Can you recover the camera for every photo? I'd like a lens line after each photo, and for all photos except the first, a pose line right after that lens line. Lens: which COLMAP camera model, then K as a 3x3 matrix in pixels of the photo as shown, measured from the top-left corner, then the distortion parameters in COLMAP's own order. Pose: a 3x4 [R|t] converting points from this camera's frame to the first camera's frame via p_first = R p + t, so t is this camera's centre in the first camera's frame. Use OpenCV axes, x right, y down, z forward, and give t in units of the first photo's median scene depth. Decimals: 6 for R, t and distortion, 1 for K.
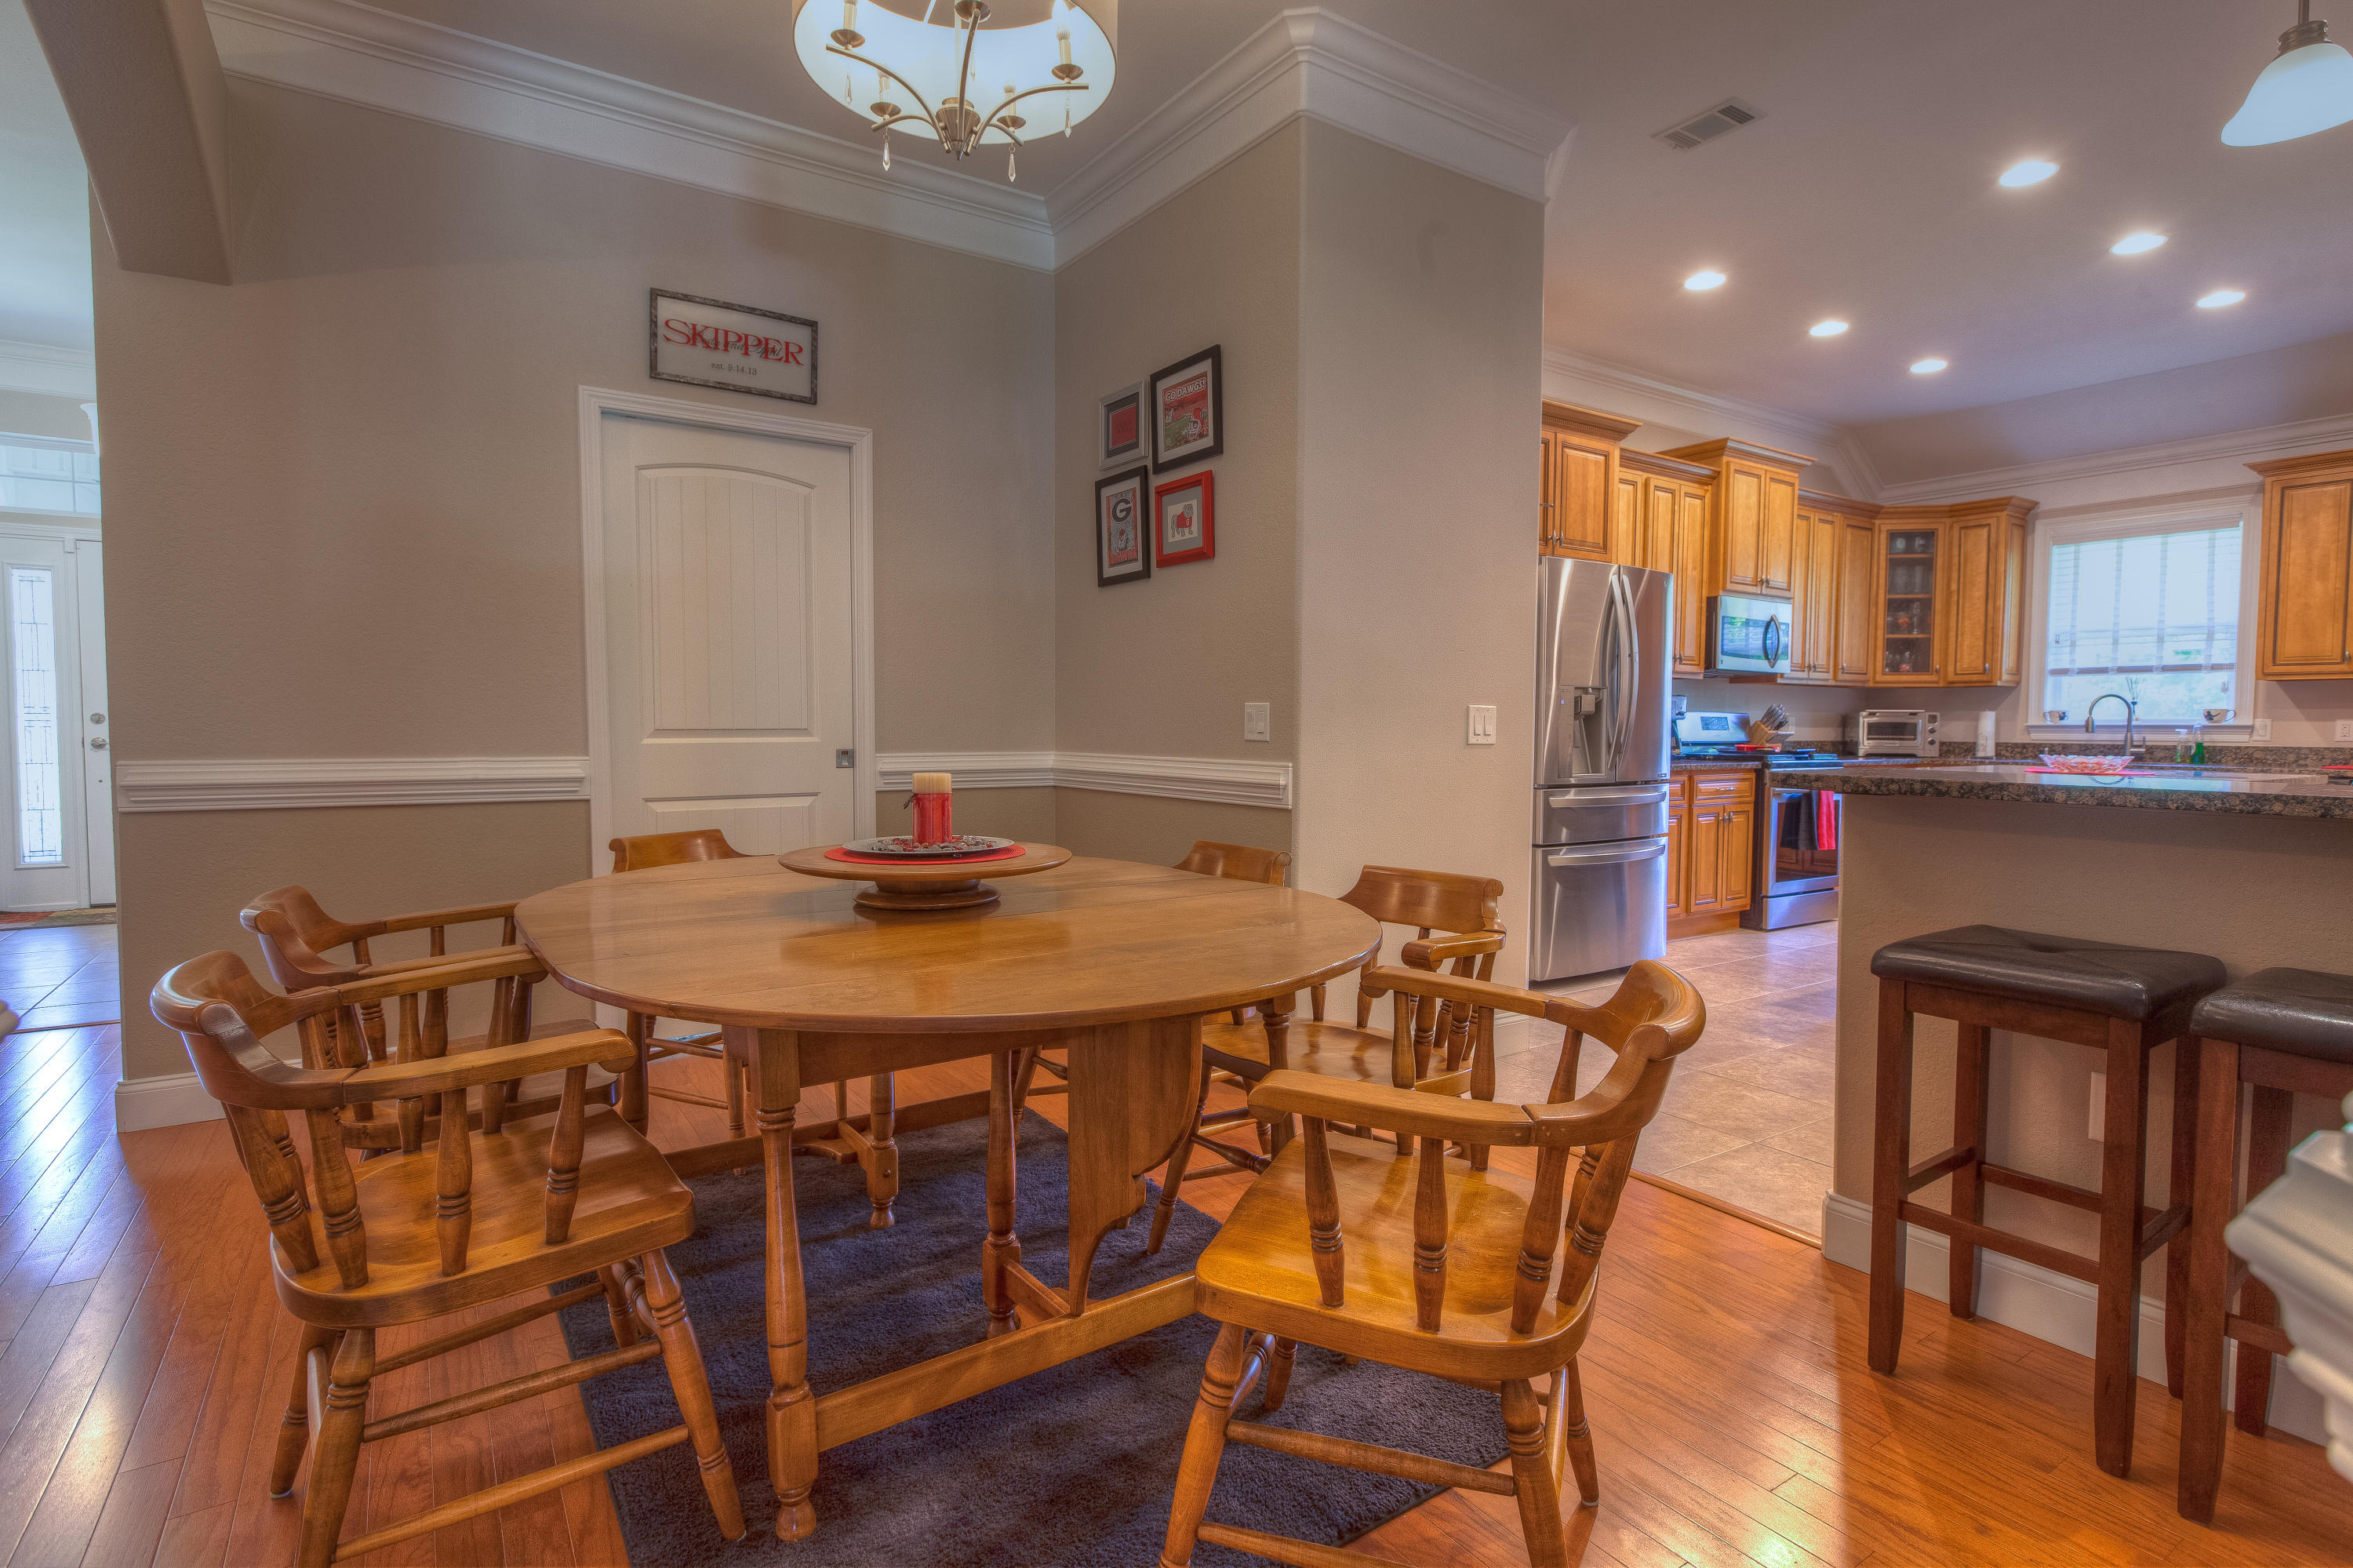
lens RADIAL K [[1153.2, 0, 1180.4], [0, 1153.2, 771.9], [0, 0, 1]] dist [-0.000289, -0.000376]
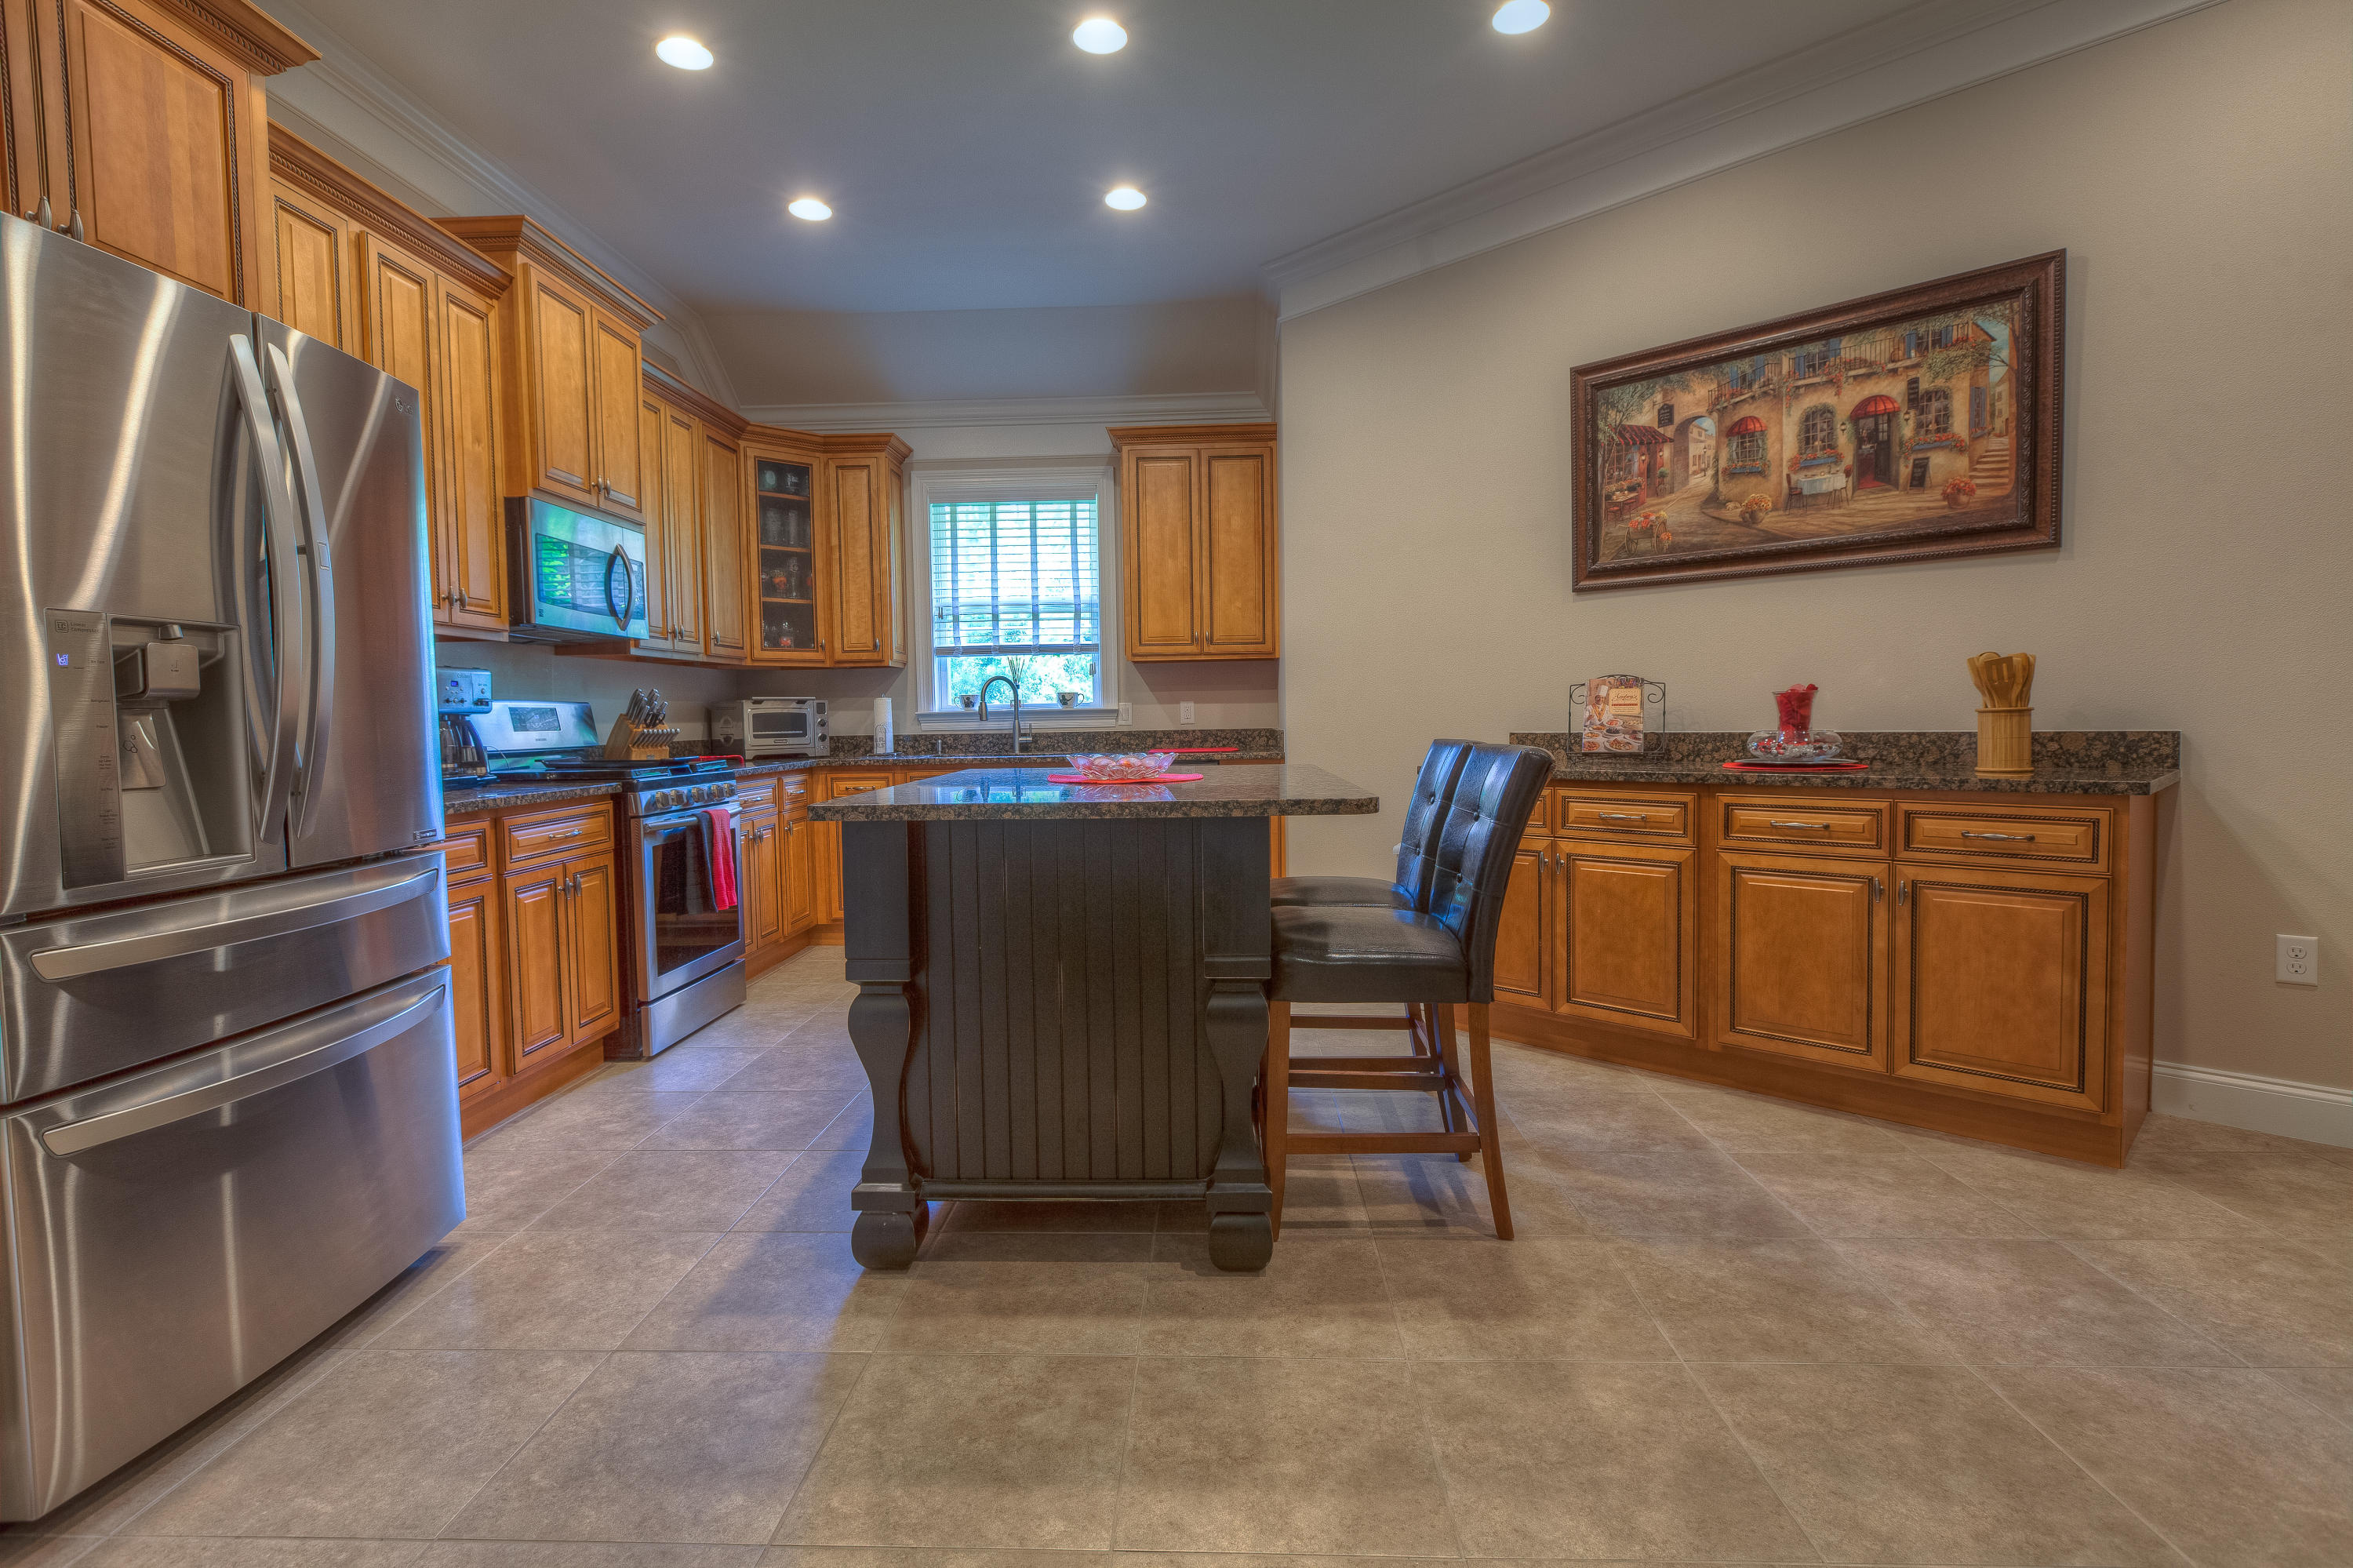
lens RADIAL K [[1138.2, 0, 1166.7], [0, 1138.2, 774.1], [0, 0, 1]] dist [-0.000021, 0.000277]
pose [[0.587861, -0.059747, 0.806753, 0.178506], [0.055297, 0.997904, 0.033609, -0.015367], [-0.807070, 0.024854, 0.589932, 0.389389]]
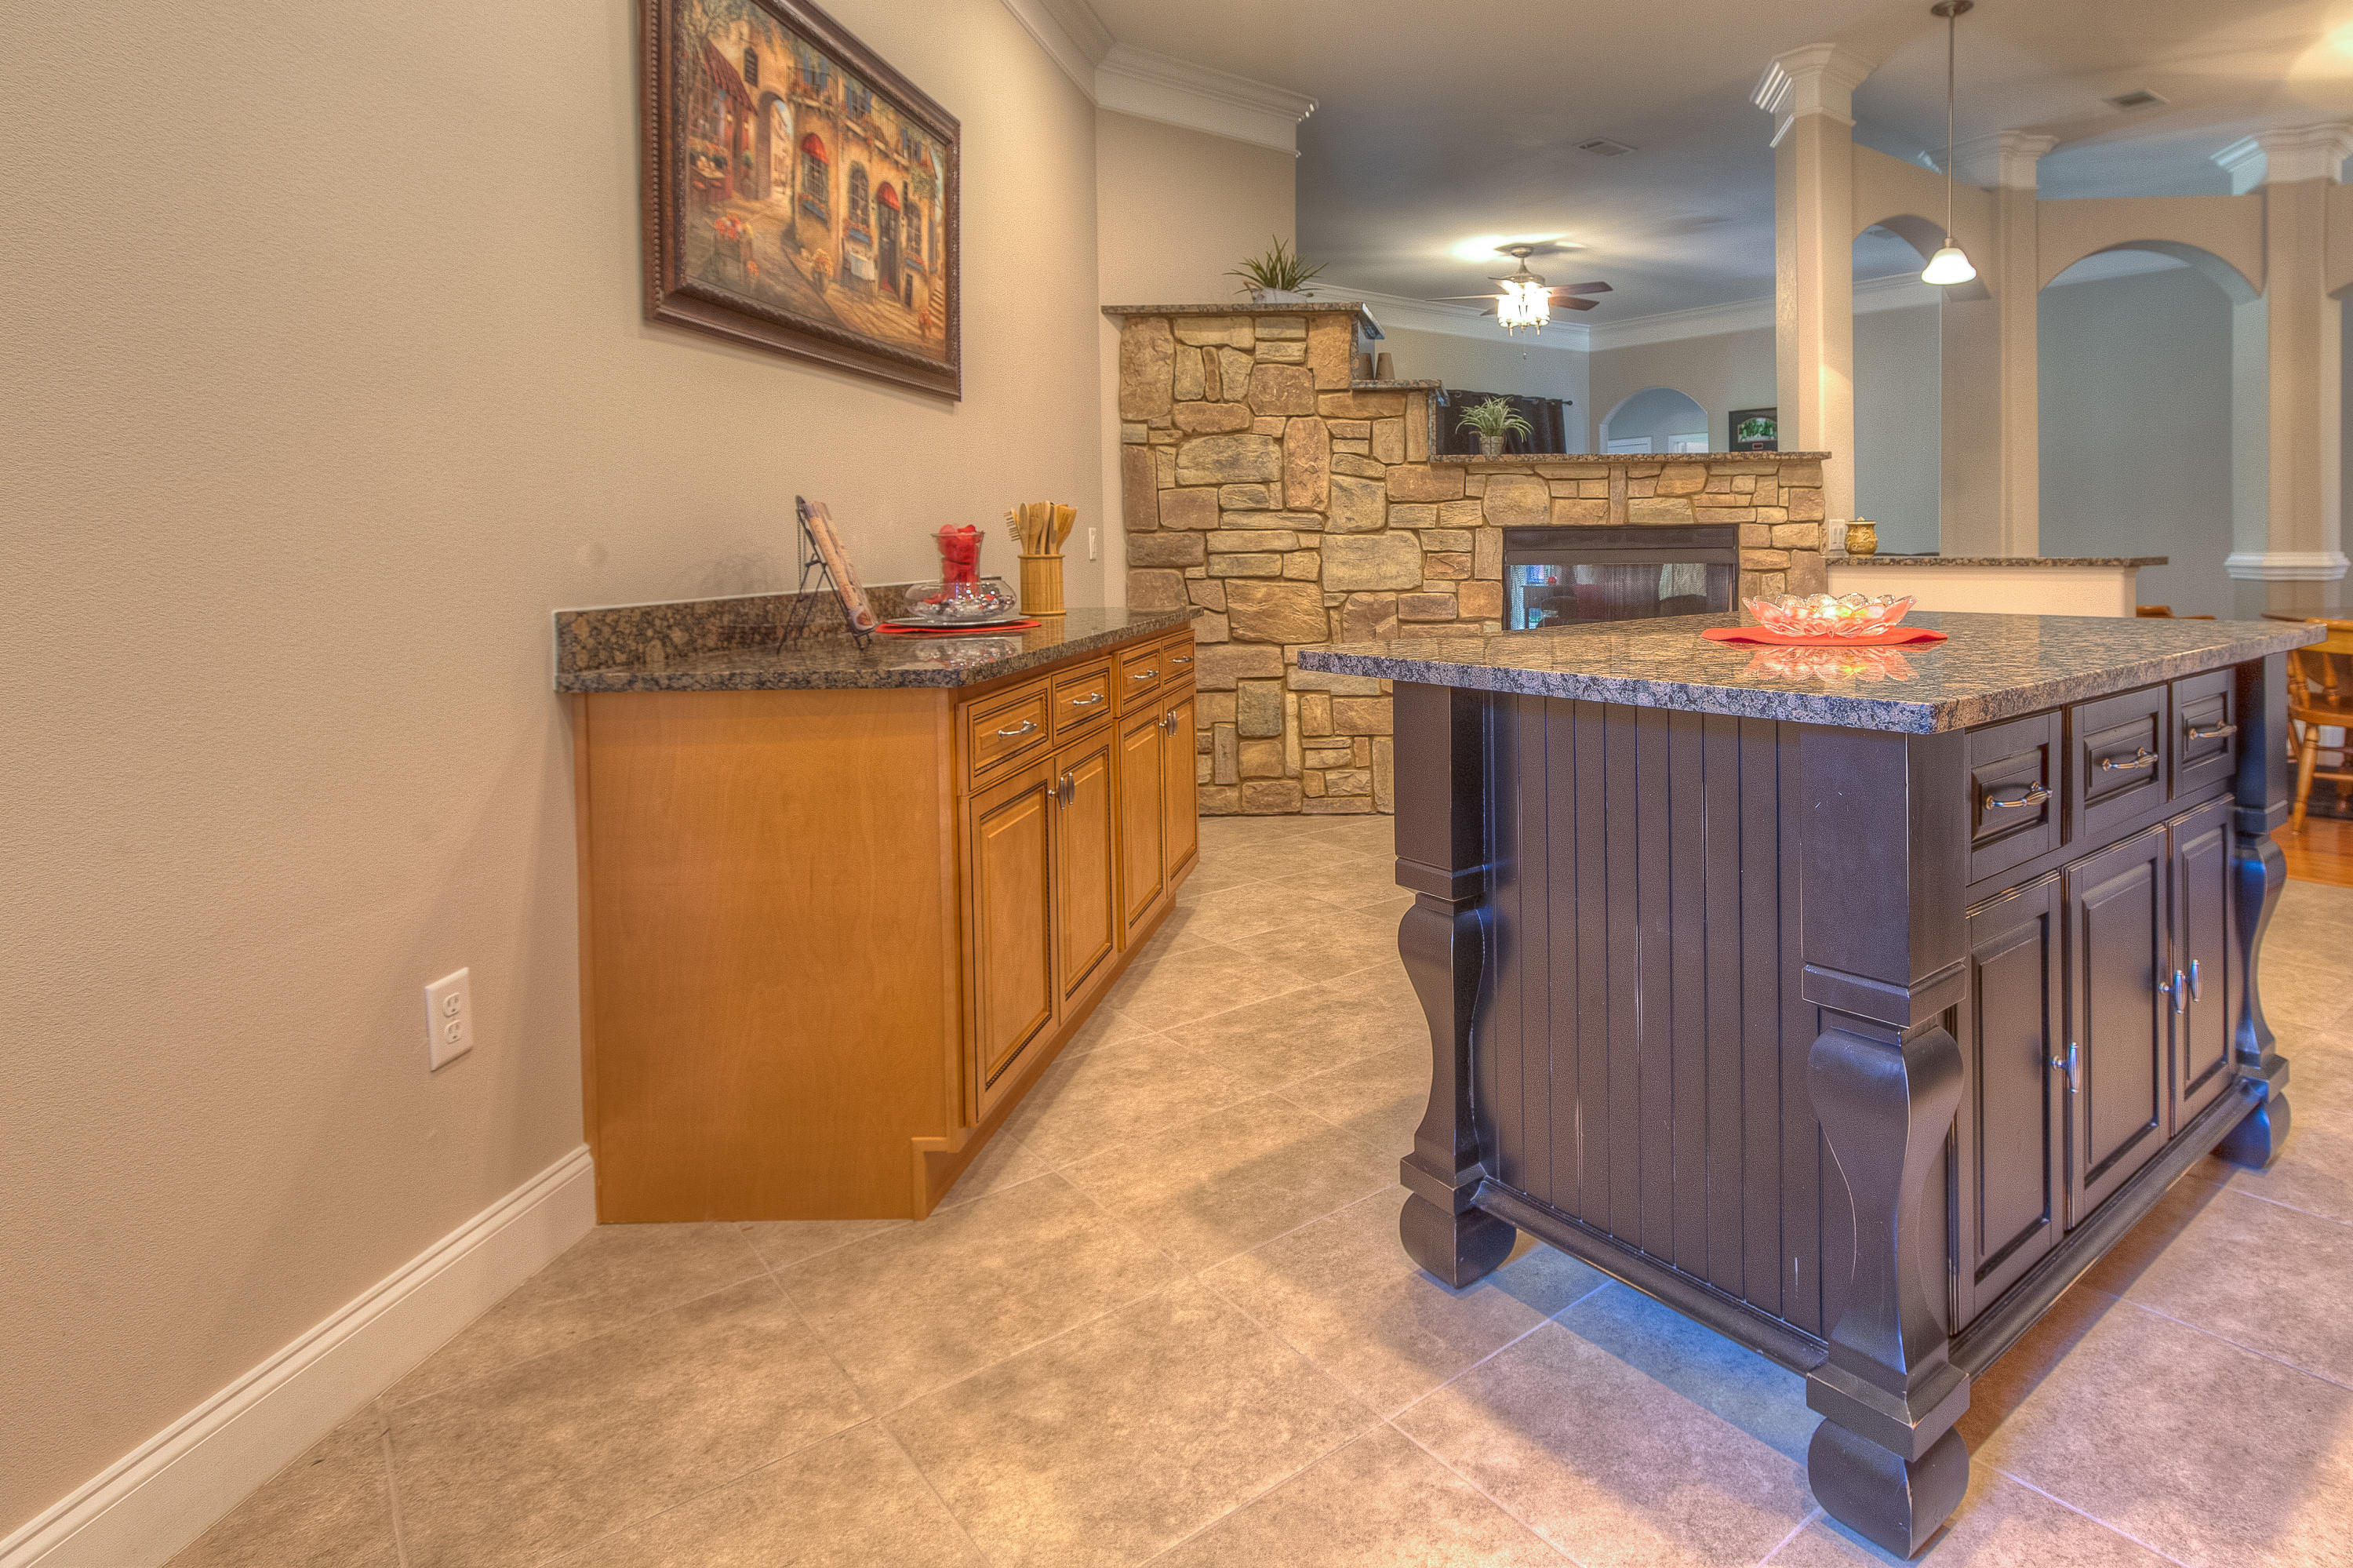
lens RADIAL K [[1313.0, 0, 1474.6], [0, 1313.0, 564.9], [0, 0, 1]] dist [0.000455, 0.002425]
pose [[-0.983871, 0.008315, -0.178689, 0.654413], [-0.002310, 0.998245, 0.059168, -0.036367], [0.178867, 0.058626, -0.982125, 0.954396]]
